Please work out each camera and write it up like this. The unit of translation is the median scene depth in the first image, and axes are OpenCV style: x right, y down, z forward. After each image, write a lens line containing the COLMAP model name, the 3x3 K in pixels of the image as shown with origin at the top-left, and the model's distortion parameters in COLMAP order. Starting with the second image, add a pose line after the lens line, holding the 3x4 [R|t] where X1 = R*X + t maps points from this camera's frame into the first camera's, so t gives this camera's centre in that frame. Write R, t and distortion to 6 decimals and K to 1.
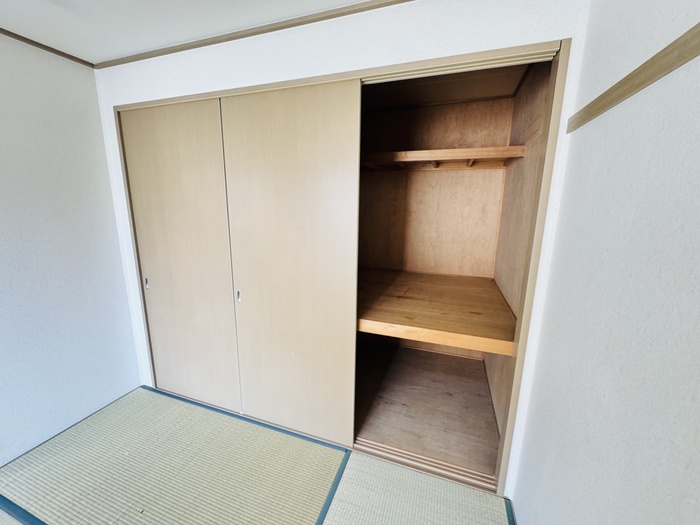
lens RADIAL K [[282.3, 0, 350.0], [0, 282.3, 262.7], [0, 0, 1]] dist [-0.003411, -0.000128]
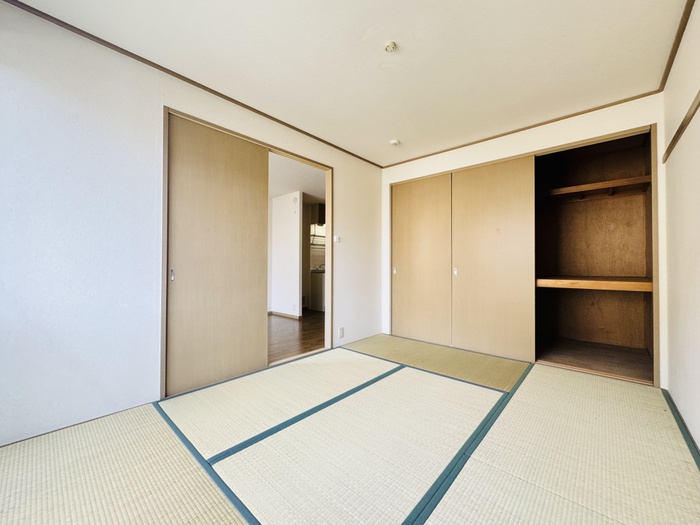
lens RADIAL K [[282.3, 0, 351.3], [0, 282.3, 262.4], [0, 0, 1]] dist [-0.003411, -0.000128]
pose [[0.924516, -0.014498, -0.380868, -0.240428], [-0.068508, 0.976680, -0.203476, 0.355174], [0.374936, 0.214209, 0.901963, -0.673061]]
